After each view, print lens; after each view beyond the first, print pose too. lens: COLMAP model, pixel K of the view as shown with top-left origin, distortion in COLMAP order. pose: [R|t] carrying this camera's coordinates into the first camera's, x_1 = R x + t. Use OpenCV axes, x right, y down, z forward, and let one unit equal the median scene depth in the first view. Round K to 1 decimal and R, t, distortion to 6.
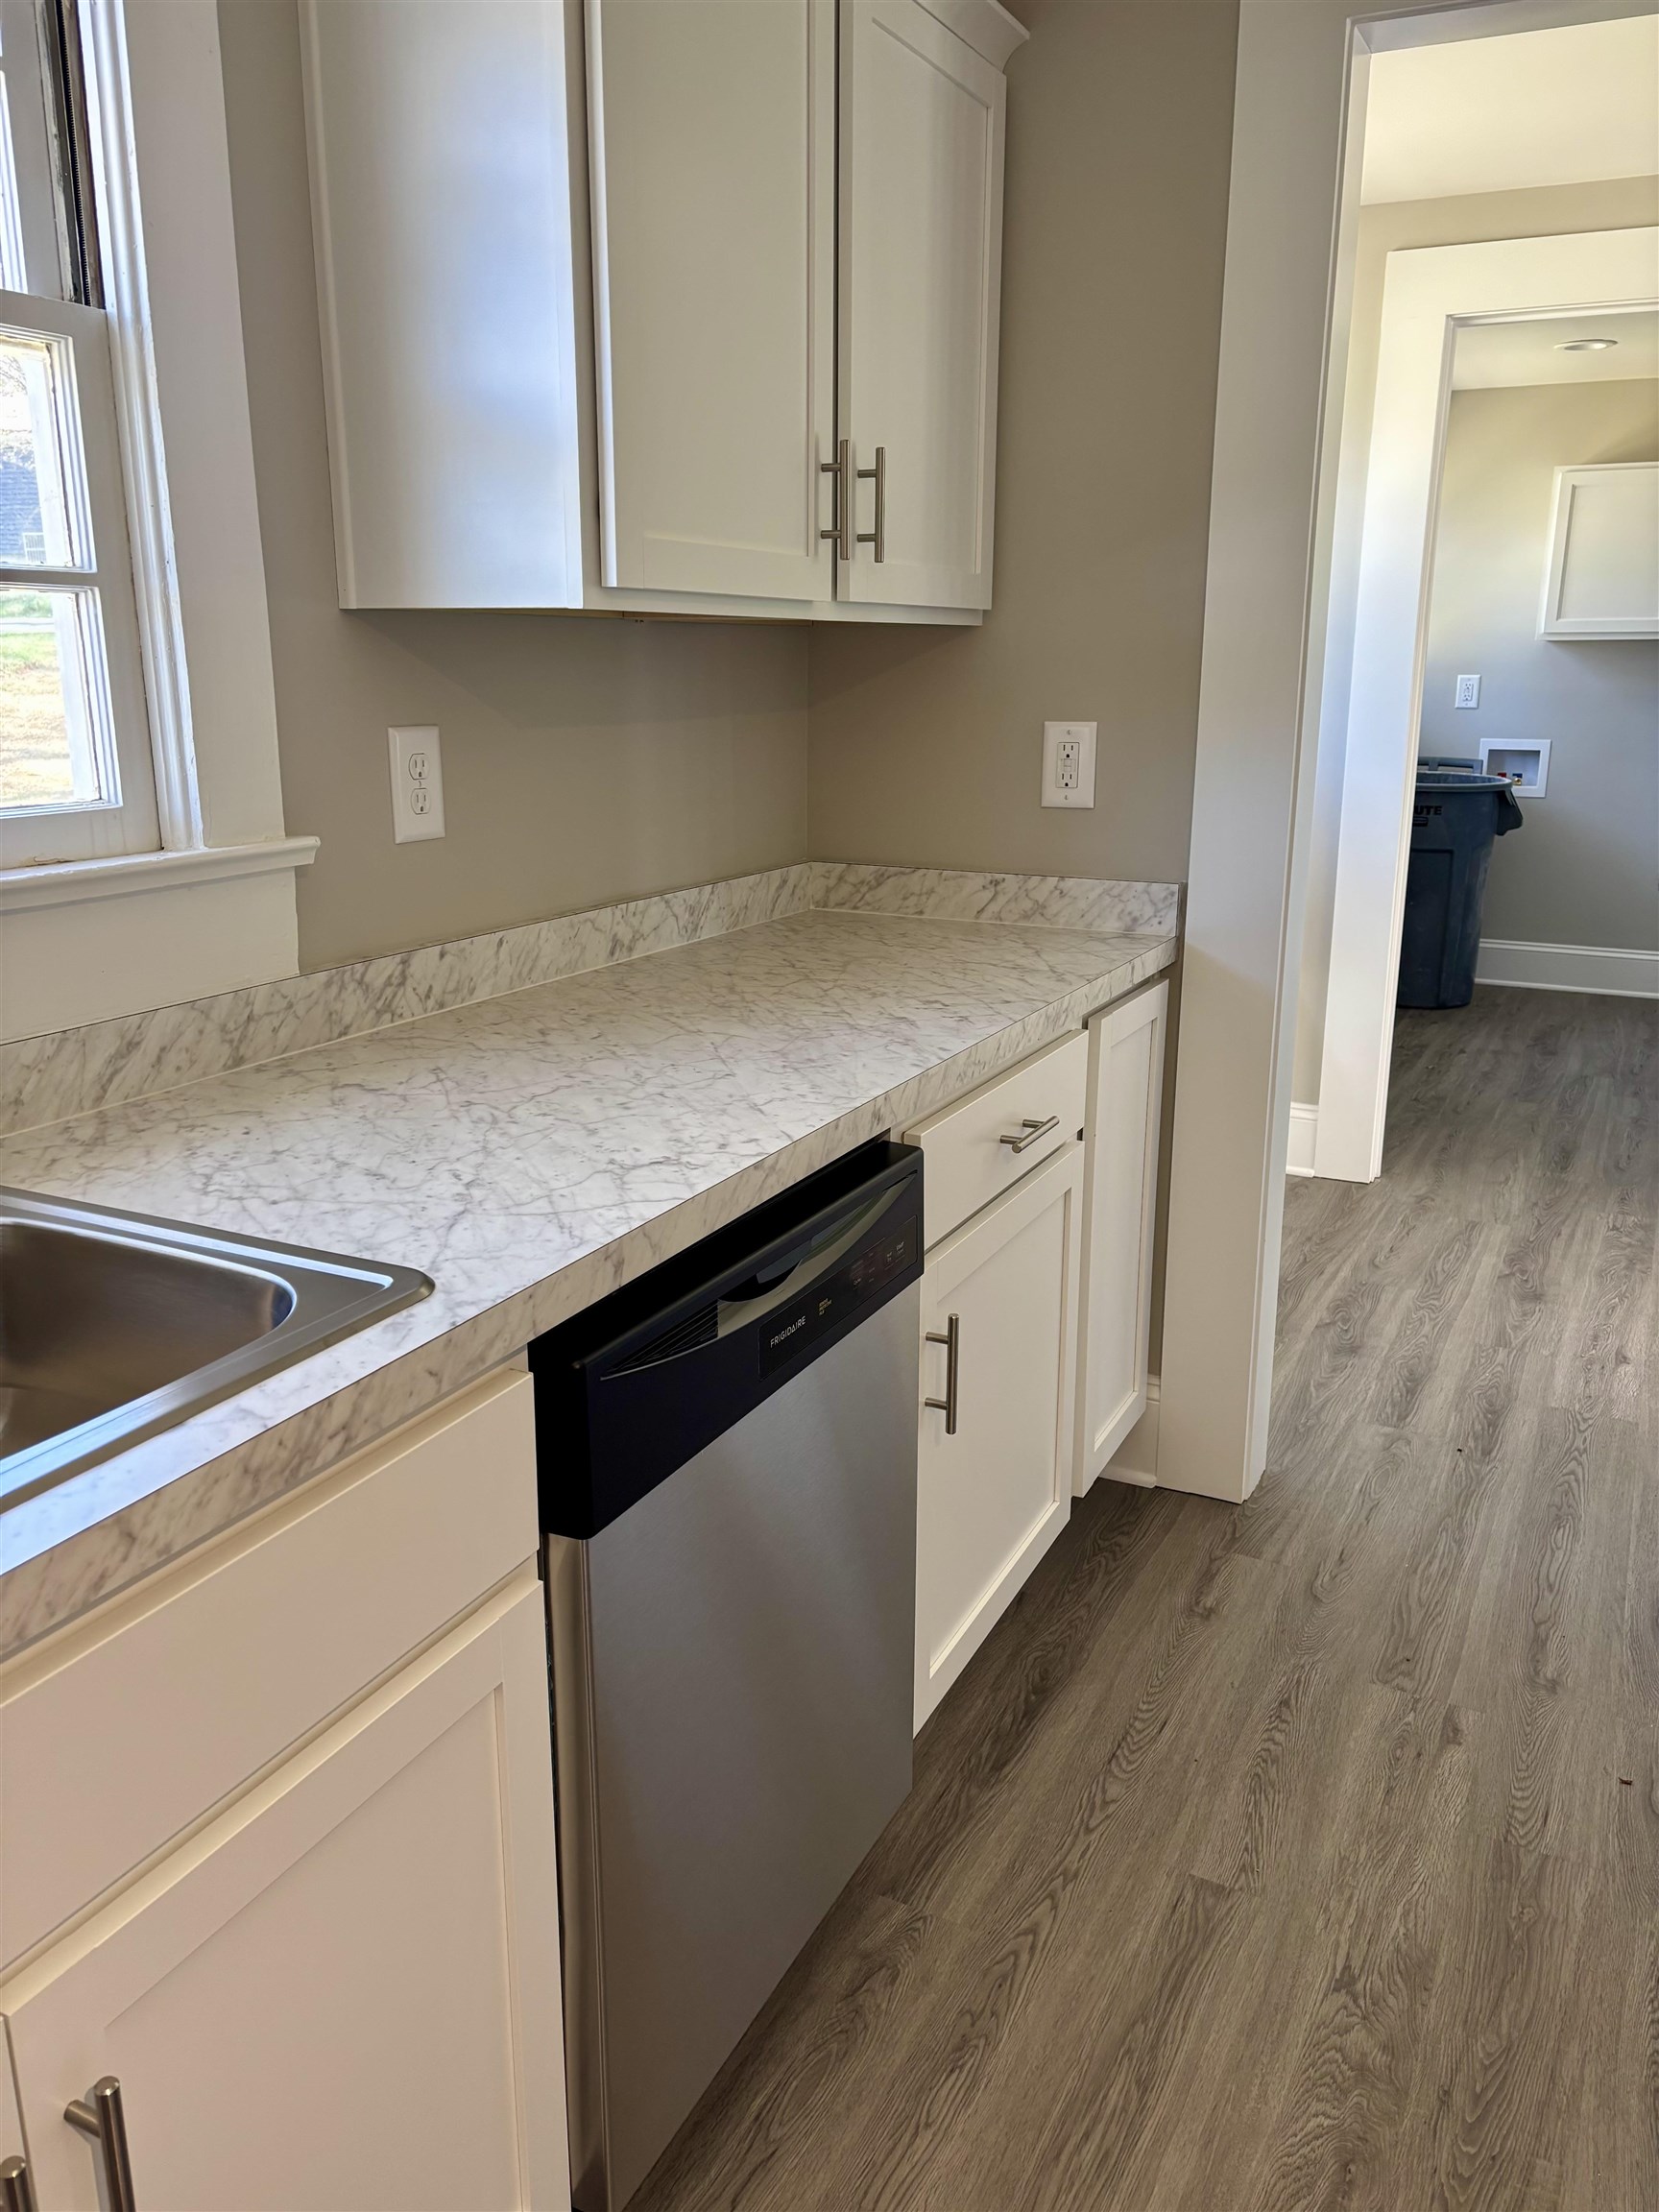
lens RADIAL K [[1689.4, 0, 829.5], [0, 1689.4, 1106.0], [0, 0, 1]] dist [0.034817, -0.003500]
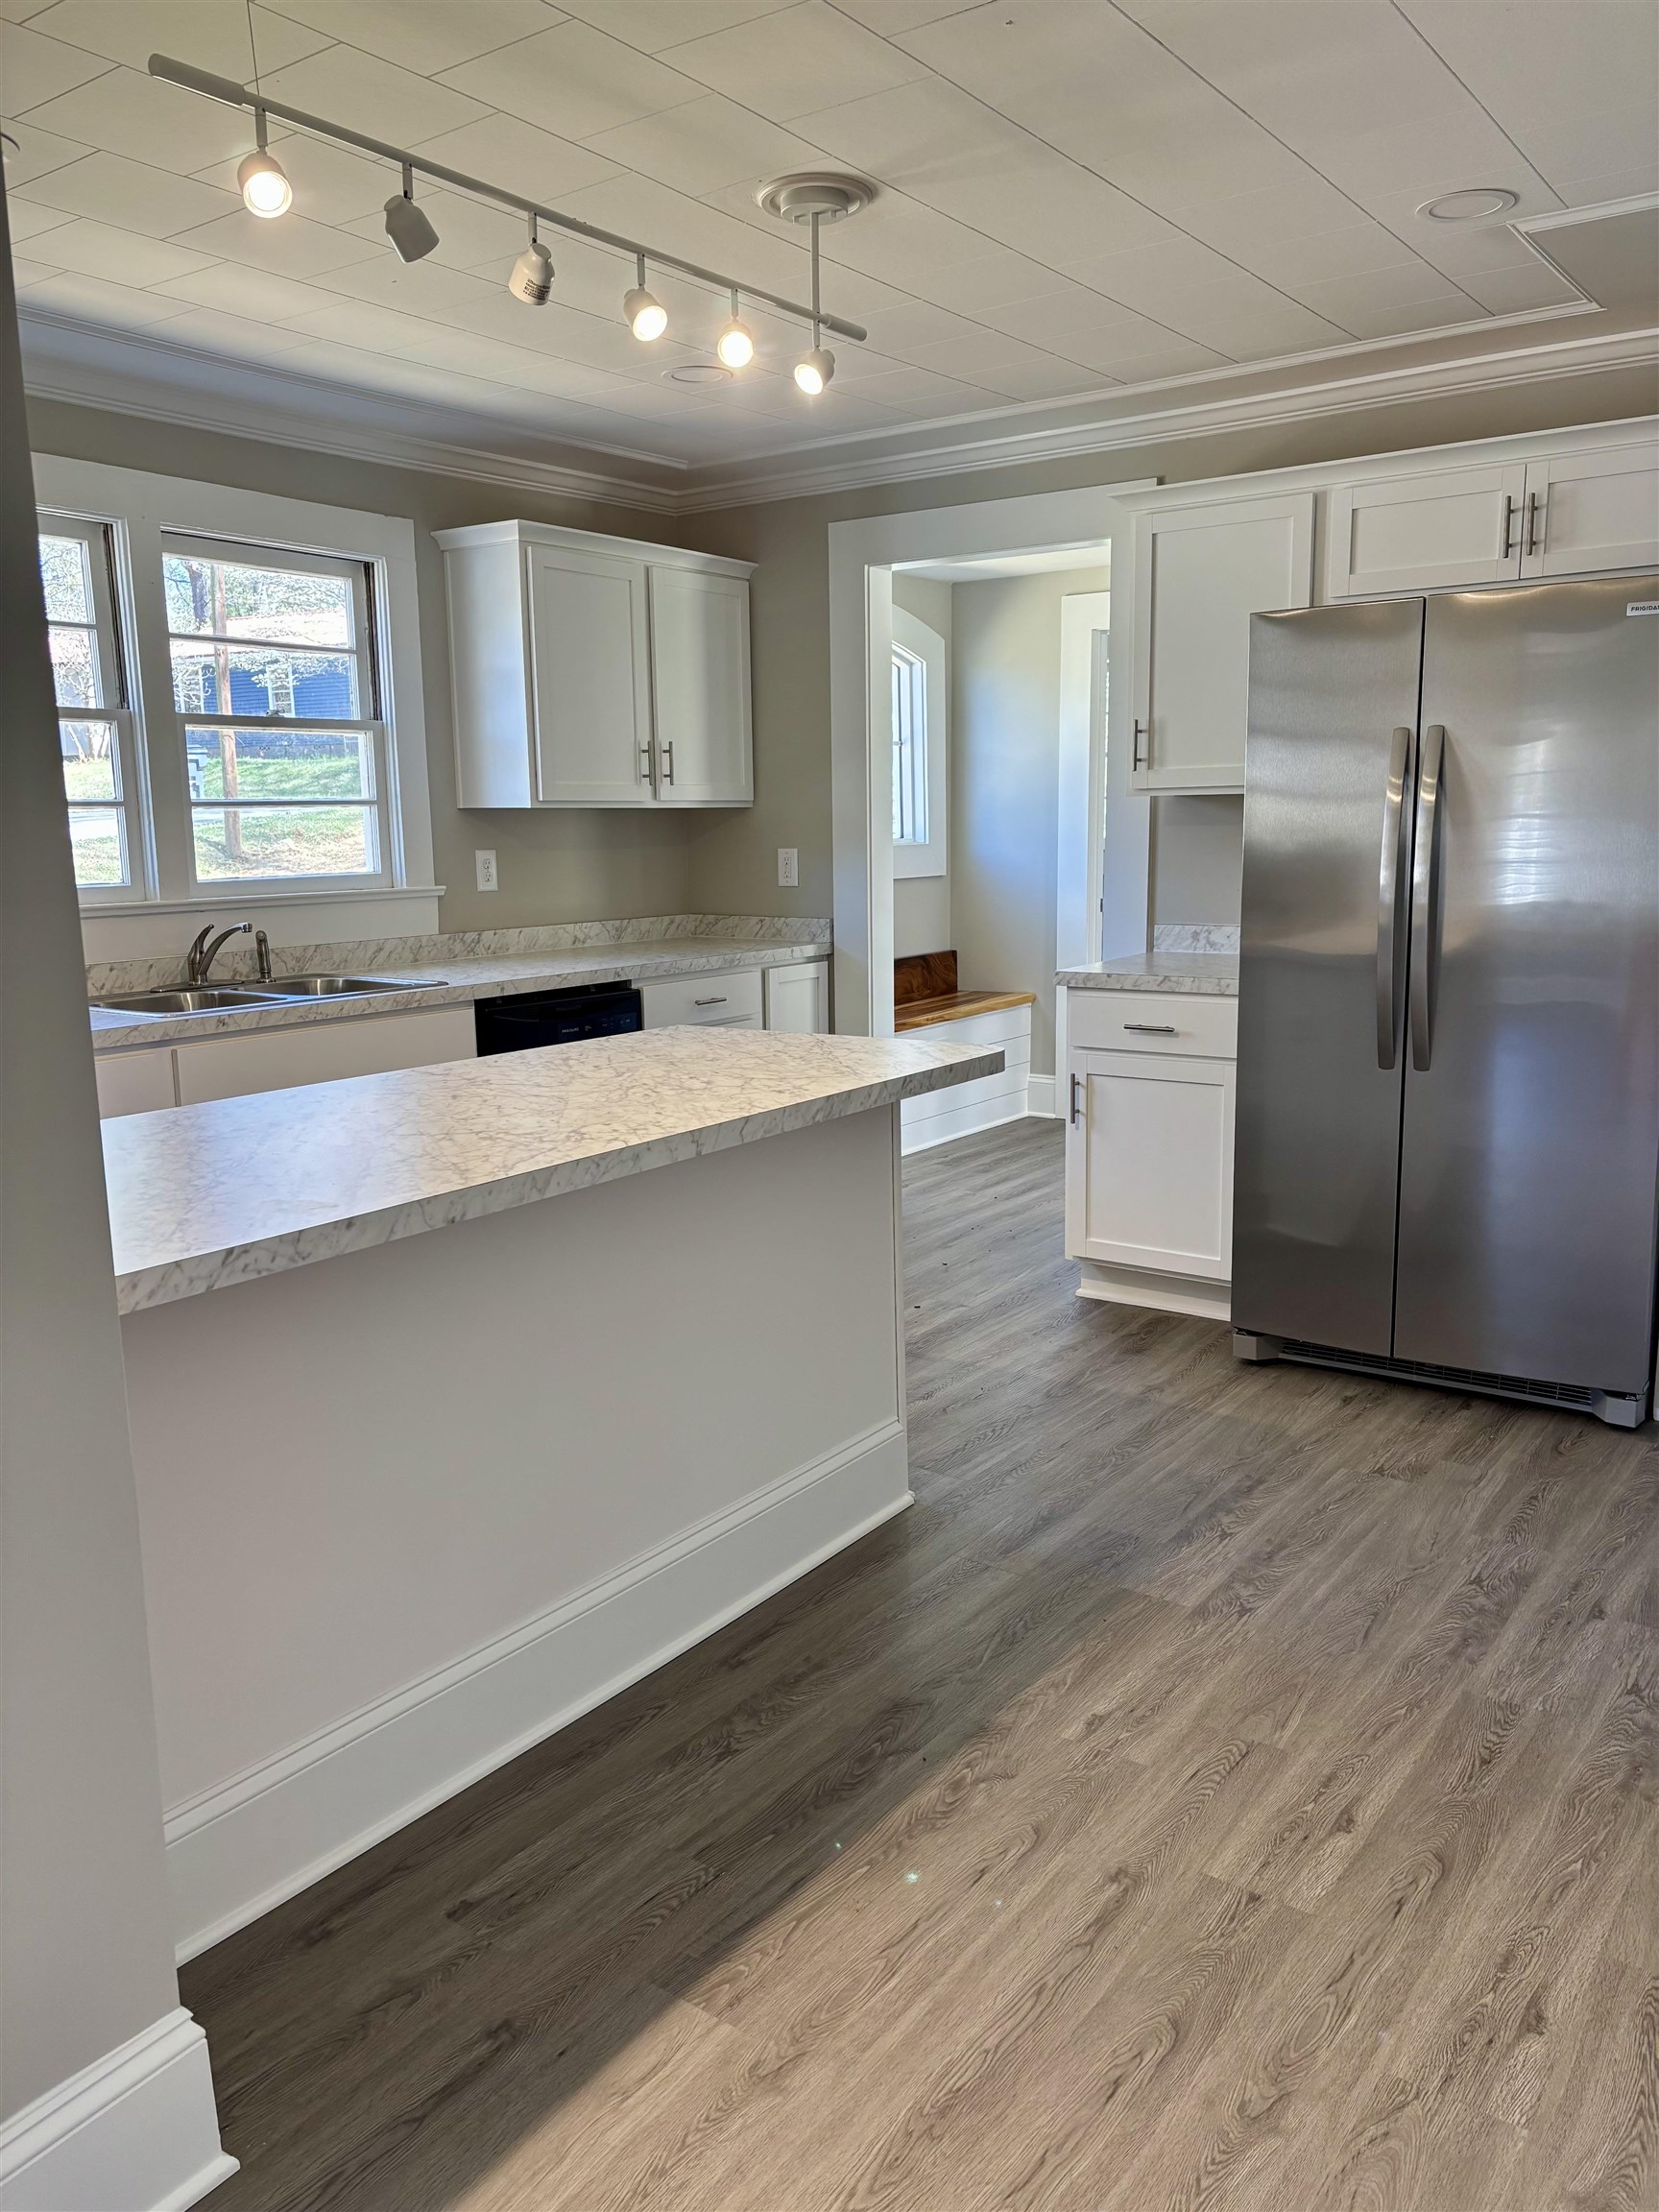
lens RADIAL K [[1669.6, 0, 821.3], [0, 1669.6, 1127.0], [0, 0, 1]] dist [0.098702, -0.153488]
pose [[0.988545, 0.011808, -0.150463, 0.596057], [-0.023096, 0.997028, -0.073499, 0.347223], [0.149148, 0.076132, 0.985880, -1.319572]]
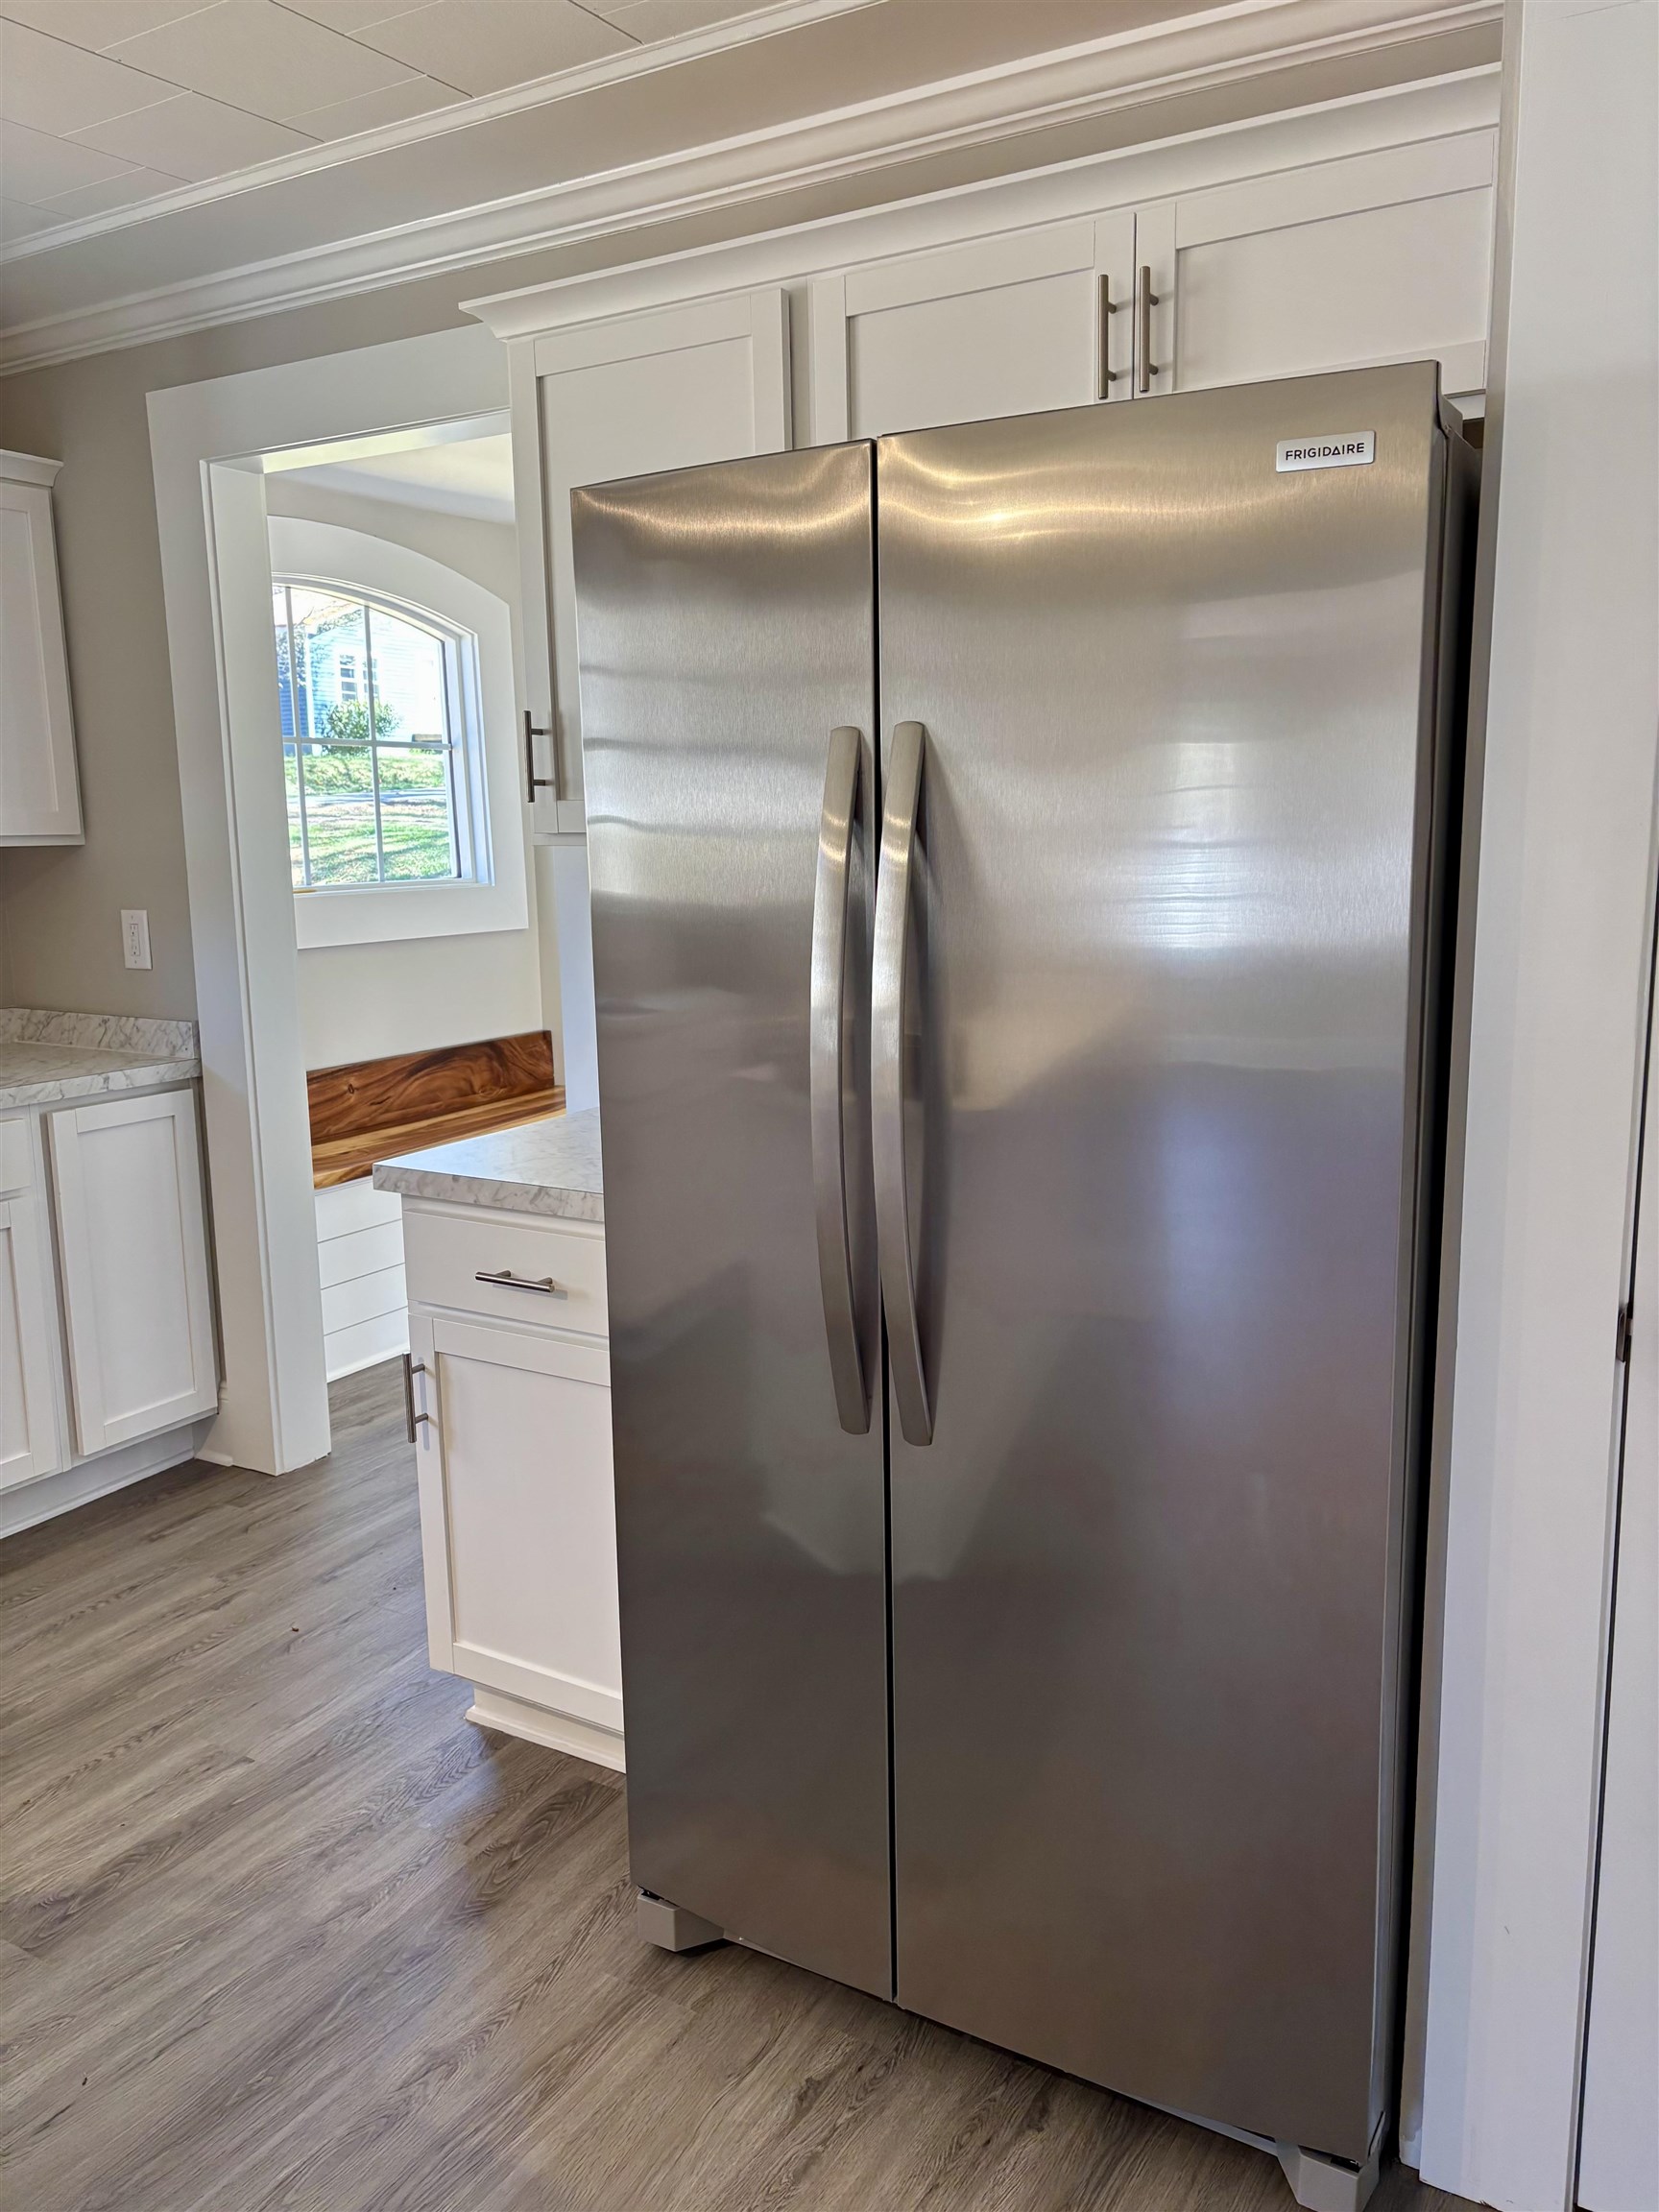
lens RADIAL K [[1689.4, 0, 829.5], [0, 1689.4, 1106.0], [0, 0, 1]] dist [0.034817, -0.003500]
pose [[0.996842, -0.000895, -0.079403, 0.950389], [-0.006241, 0.995960, -0.089584, 0.070760], [0.079163, 0.089797, 0.992809, -0.407641]]
